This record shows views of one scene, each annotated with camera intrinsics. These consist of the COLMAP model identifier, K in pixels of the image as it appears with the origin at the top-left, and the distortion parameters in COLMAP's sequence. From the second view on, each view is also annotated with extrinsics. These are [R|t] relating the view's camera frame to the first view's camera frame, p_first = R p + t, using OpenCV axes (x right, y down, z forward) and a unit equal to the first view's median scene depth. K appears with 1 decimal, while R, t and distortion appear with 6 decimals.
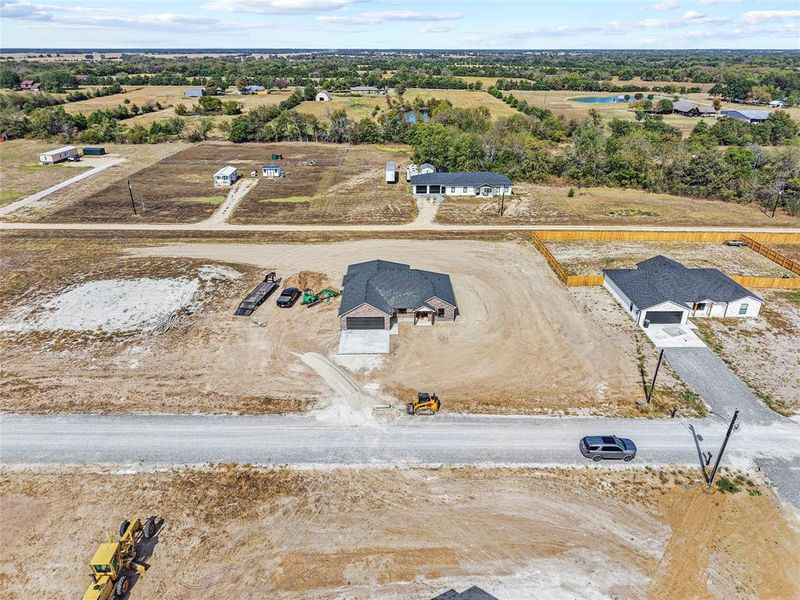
lens RADIAL K [[535.4, 0, 400.0], [0, 535.4, 300.0], [0, 0, 1]] dist [0.024791, -0.027293]
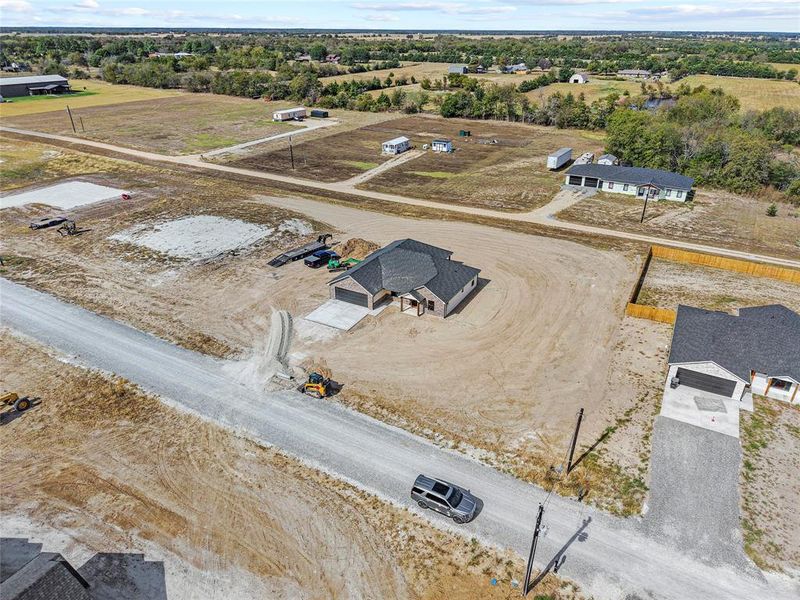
lens RADIAL K [[535.4, 0, 400.0], [0, 535.4, 300.0], [0, 0, 1]] dist [0.024791, -0.027293]
pose [[0.869927, 0.225718, -0.438496, 0.340047], [-0.213751, 0.973831, 0.077225, -0.034575], [0.444452, 0.026549, 0.895409, 0.133453]]
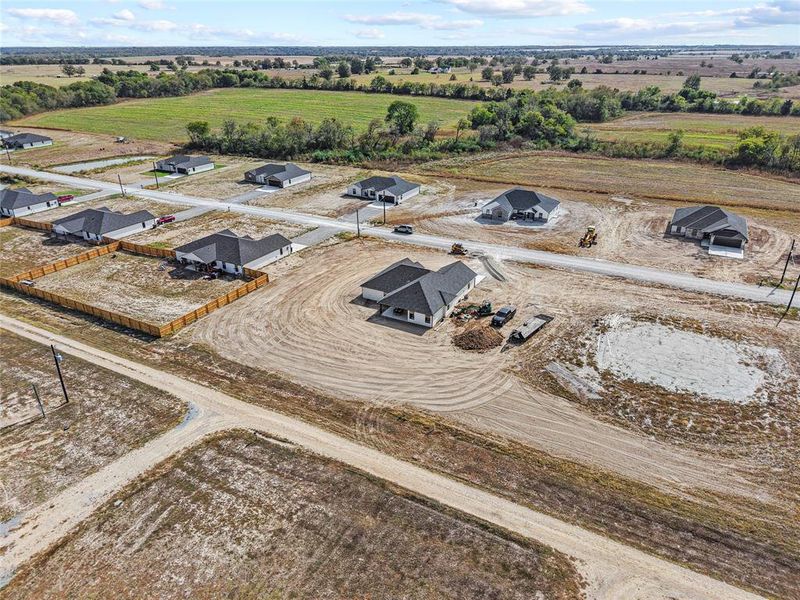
lens RADIAL K [[535.4, 0, 400.0], [0, 535.4, 300.0], [0, 0, 1]] dist [0.024791, -0.027293]
pose [[-0.870542, -0.211142, 0.444494, -0.432796], [0.209016, 0.659090, 0.722436, -0.731501], [-0.445498, 0.721817, -0.529633, 1.425363]]
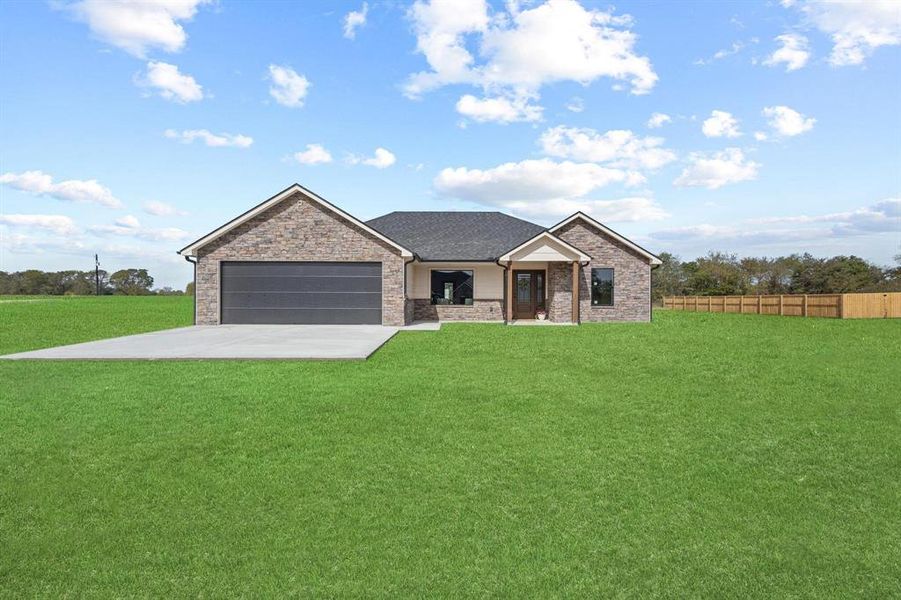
lens RADIAL K [[409.1, 0, 449.1], [0, 409.1, 298.9], [0, 0, 1]] dist [0.001622, 0.000219]
pose [[0.999888, 0.002449, -0.014784, 0.002735], [-0.008516, 0.904634, -0.426104, 0.093818], [0.012331, 0.426182, 0.904553, 0.653344]]
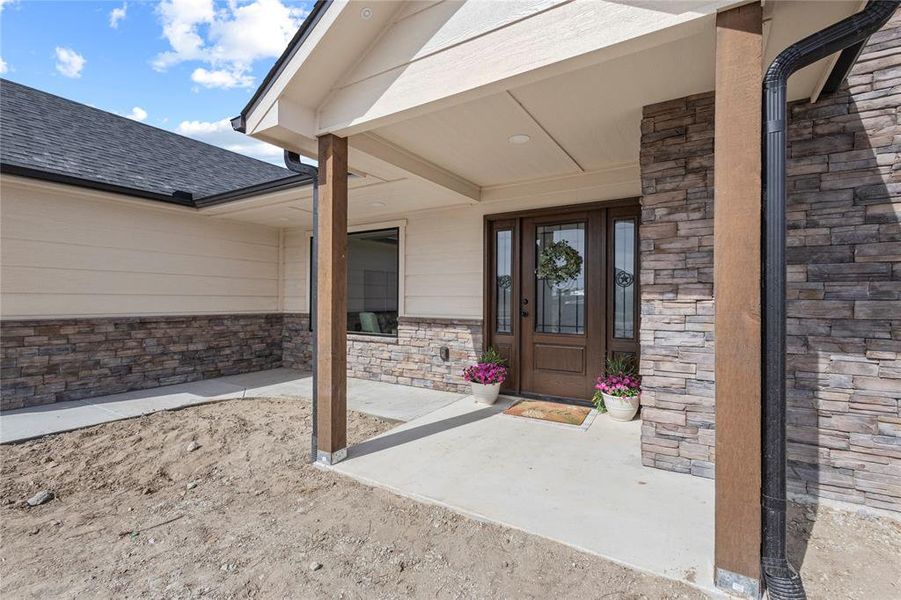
lens RADIAL K [[409.1, 0, 449.1], [0, 409.1, 298.9], [0, 0, 1]] dist [0.001622, 0.000219]
pose [[0.842266, 0.003142, -0.539053, 0.046389], [-0.234606, 0.902450, -0.361309, 0.035356], [0.485333, 0.430784, 0.760840, 0.771921]]
